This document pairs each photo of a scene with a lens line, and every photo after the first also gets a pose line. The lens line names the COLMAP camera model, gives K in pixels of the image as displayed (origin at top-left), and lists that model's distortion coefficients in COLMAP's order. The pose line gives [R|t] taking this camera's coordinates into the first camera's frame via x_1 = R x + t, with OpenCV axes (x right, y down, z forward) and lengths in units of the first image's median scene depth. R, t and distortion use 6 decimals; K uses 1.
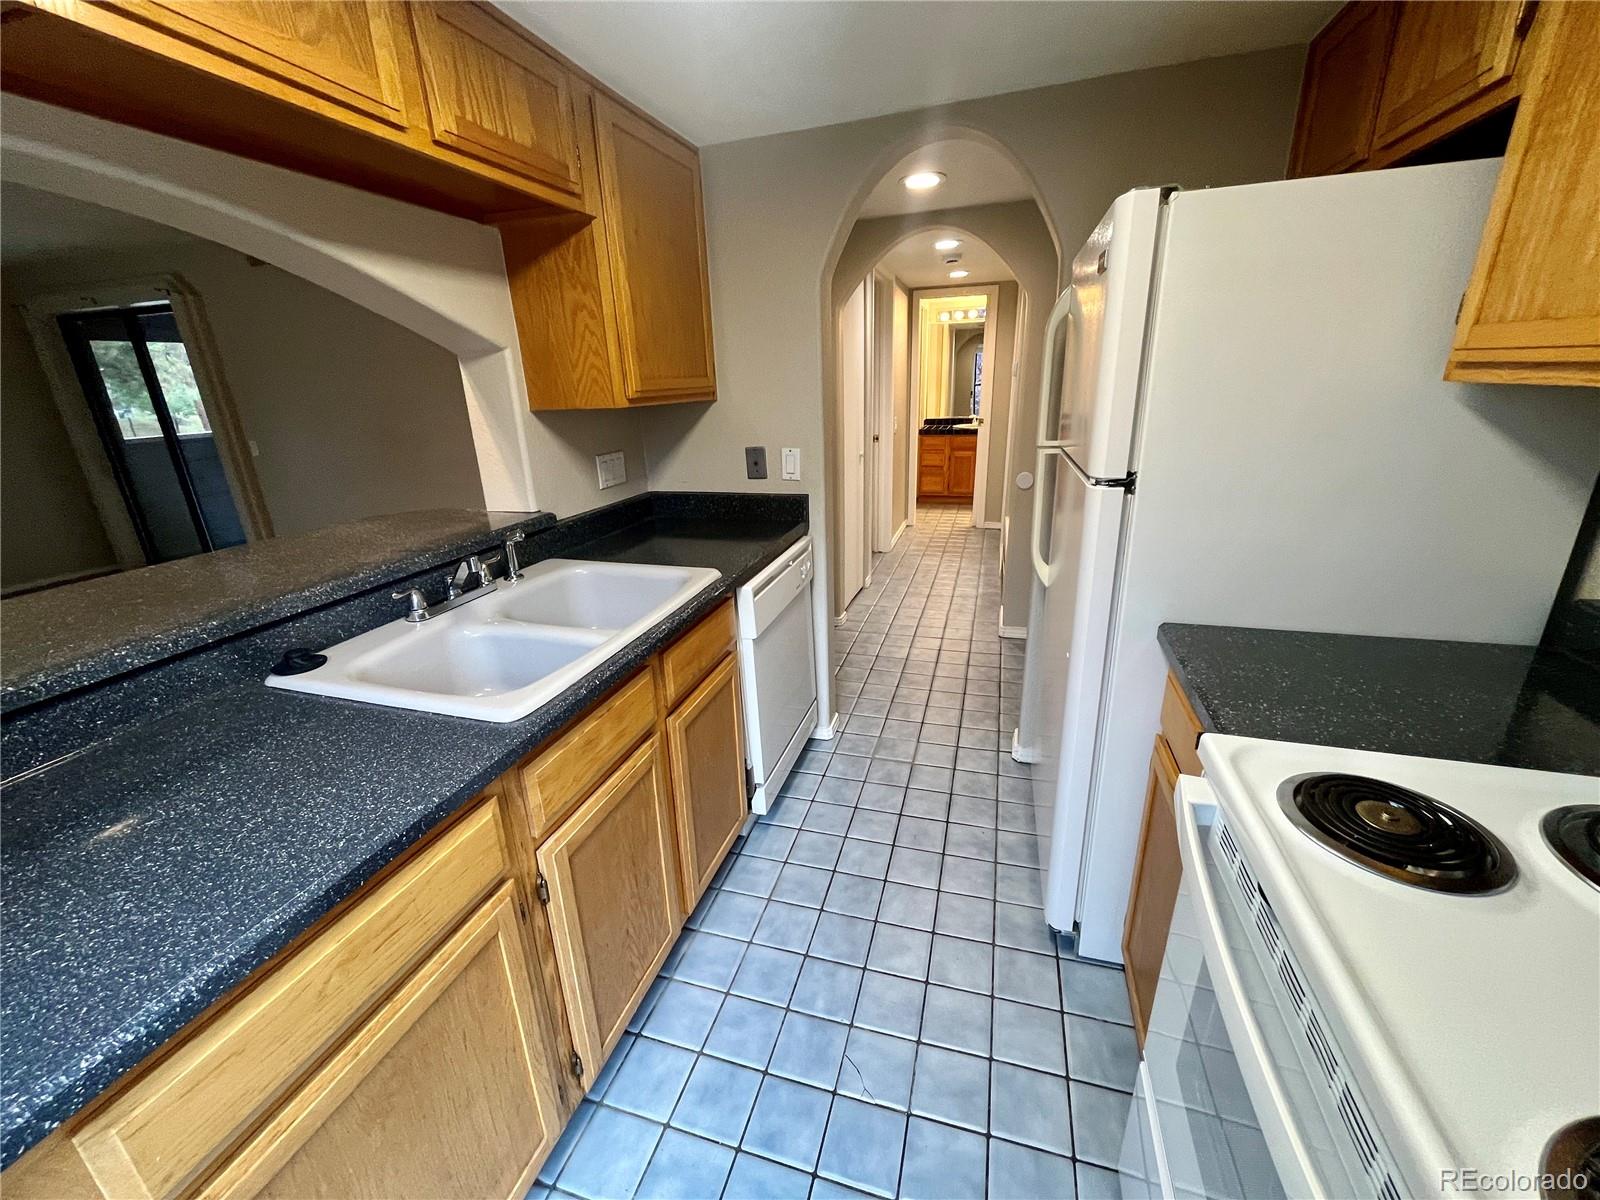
lens RADIAL K [[644.9, 0, 796.8], [0, 644.9, 601.2], [0, 0, 1]] dist [-0.003549, 0.000078]
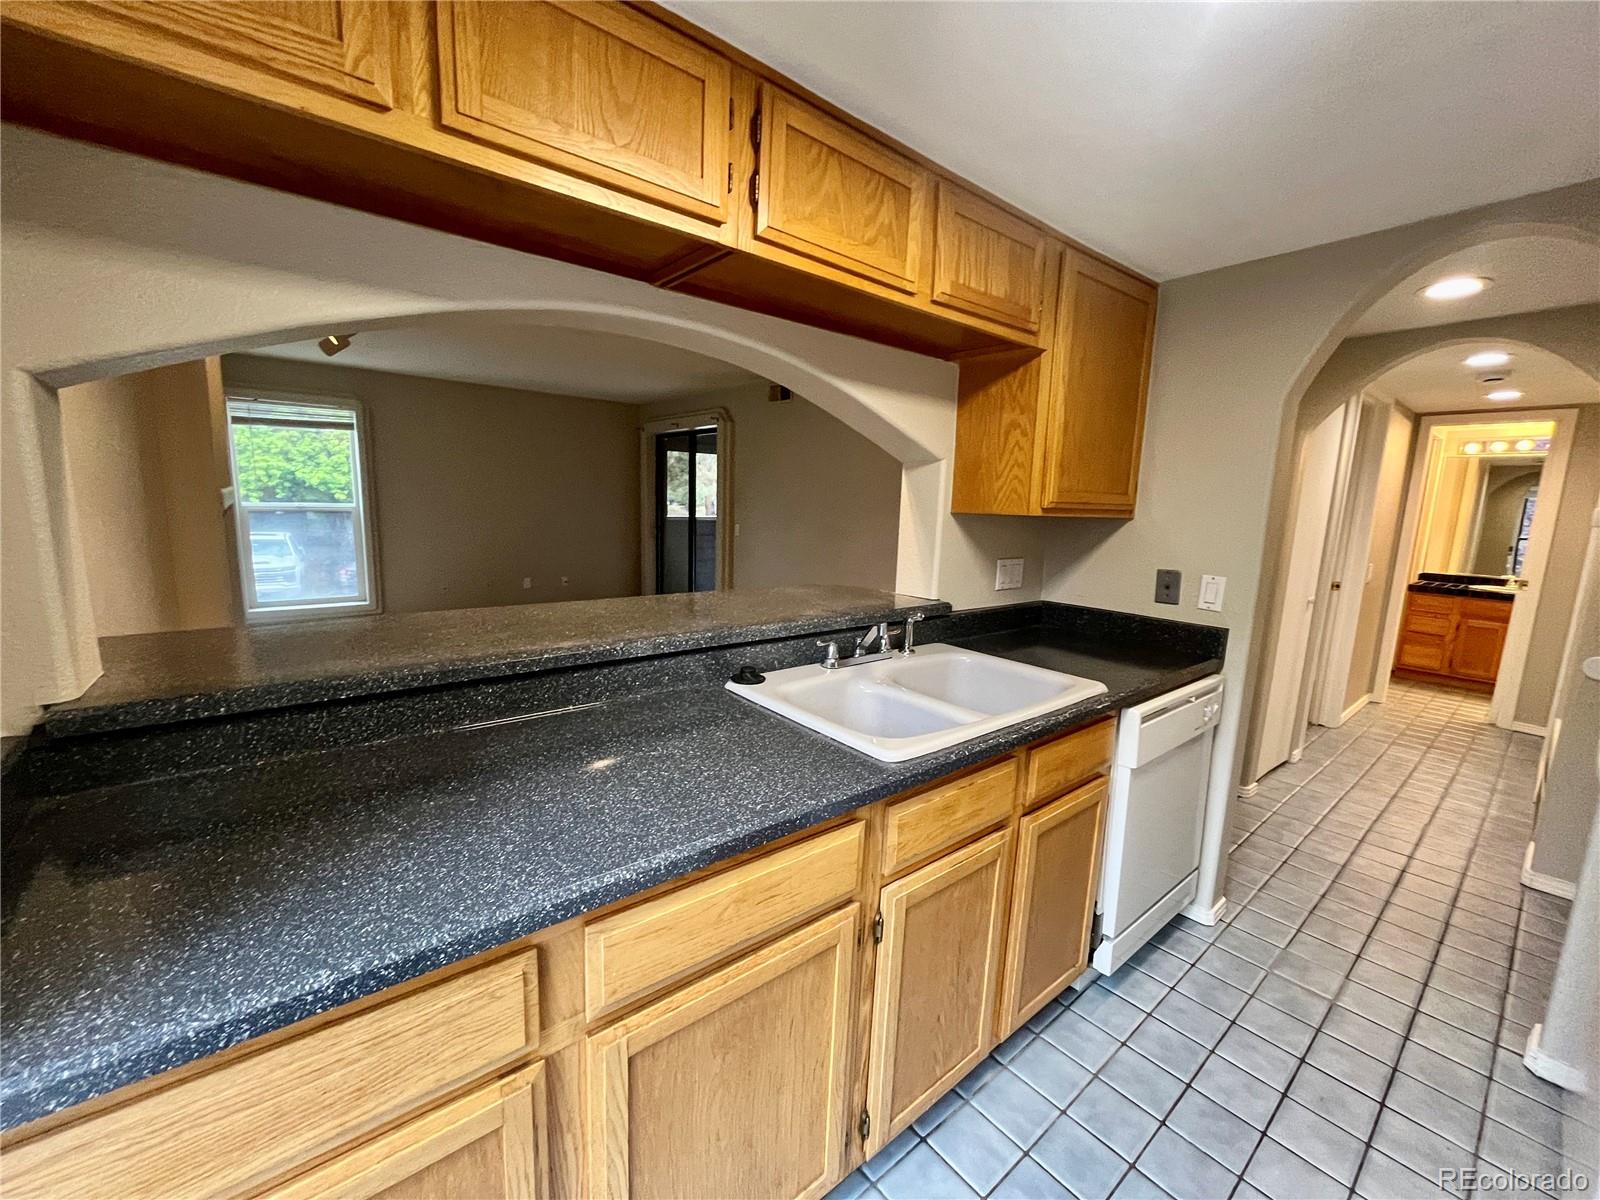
lens RADIAL K [[644.9, 0, 796.8], [0, 644.9, 601.2], [0, 0, 1]] dist [-0.003549, 0.000078]
pose [[0.829496, 0.146841, -0.538863, -0.004708], [-0.238849, 0.965407, -0.104597, 0.043187], [0.504863, 0.215470, 0.835874, -0.057292]]
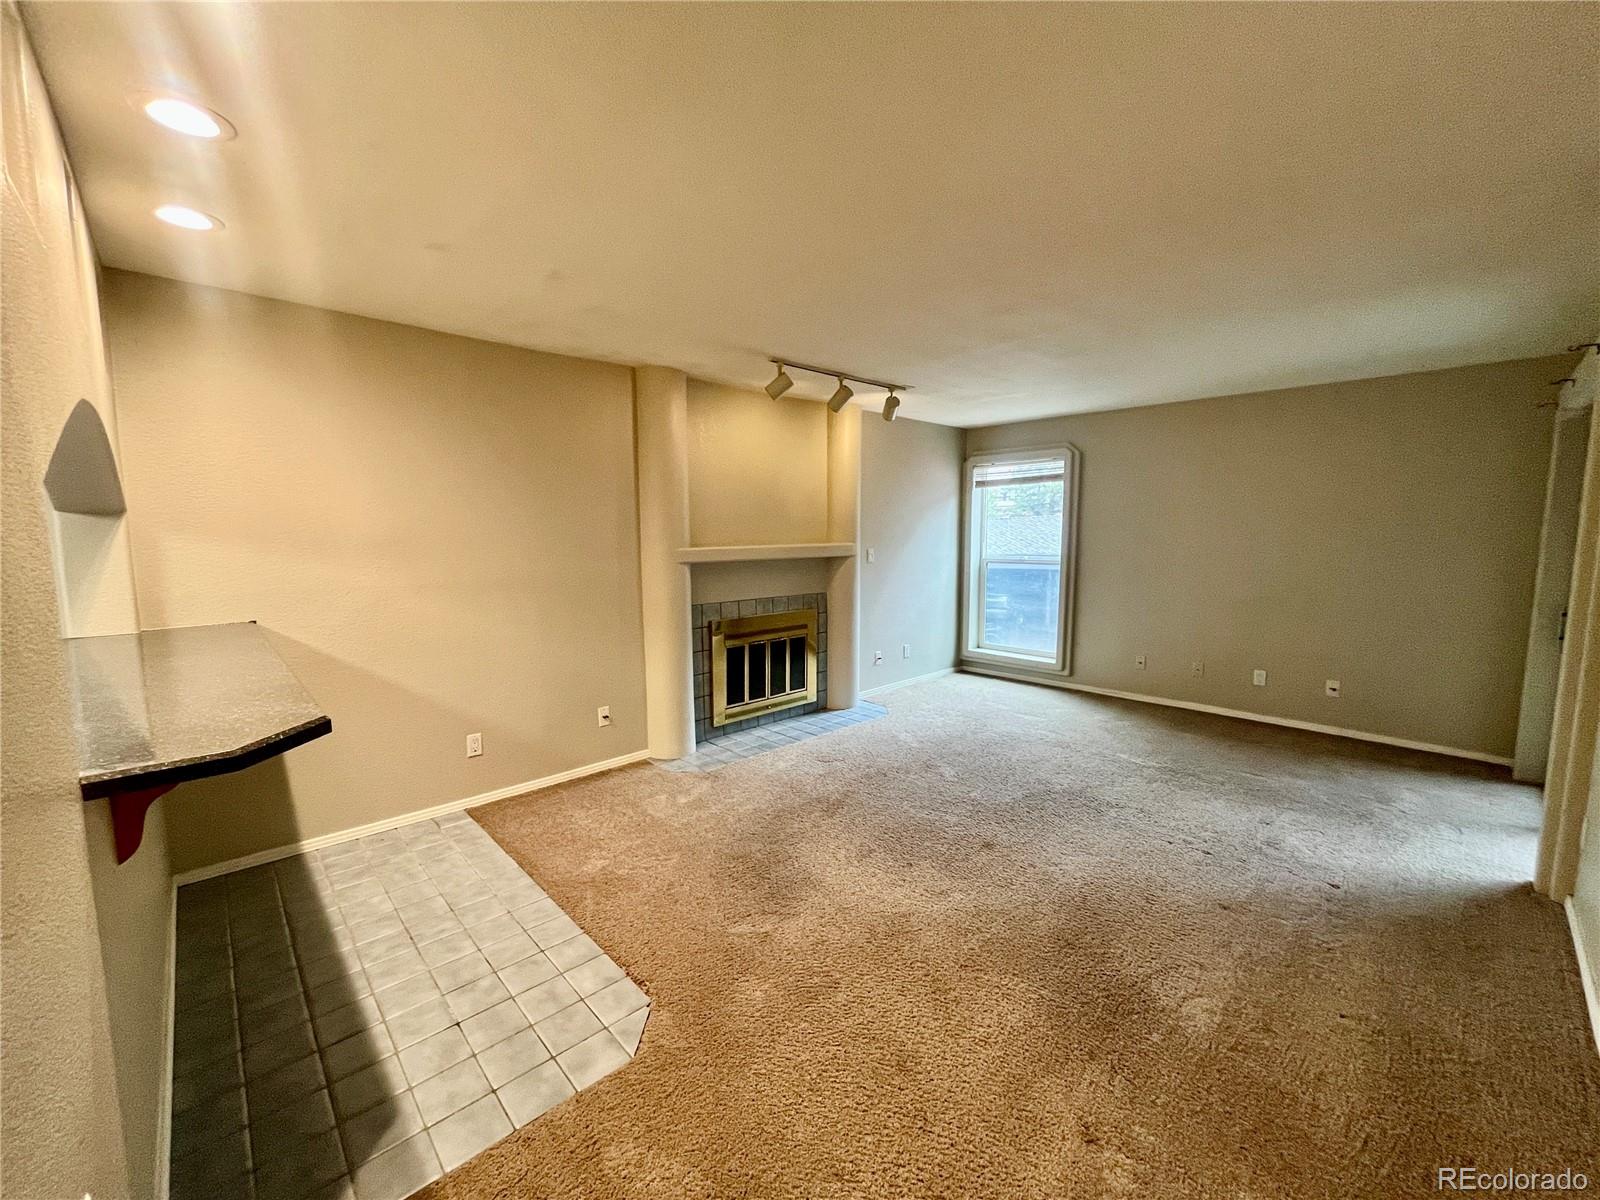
lens RADIAL K [[644.9, 0, 796.8], [0, 644.9, 601.2], [0, 0, 1]] dist [-0.003549, 0.000078]
pose [[-0.491671, 0.129566, -0.861088, -0.403104], [-0.270573, 0.917188, 0.292501, -0.682770], [0.827677, 0.376801, -0.415898, 1.952695]]
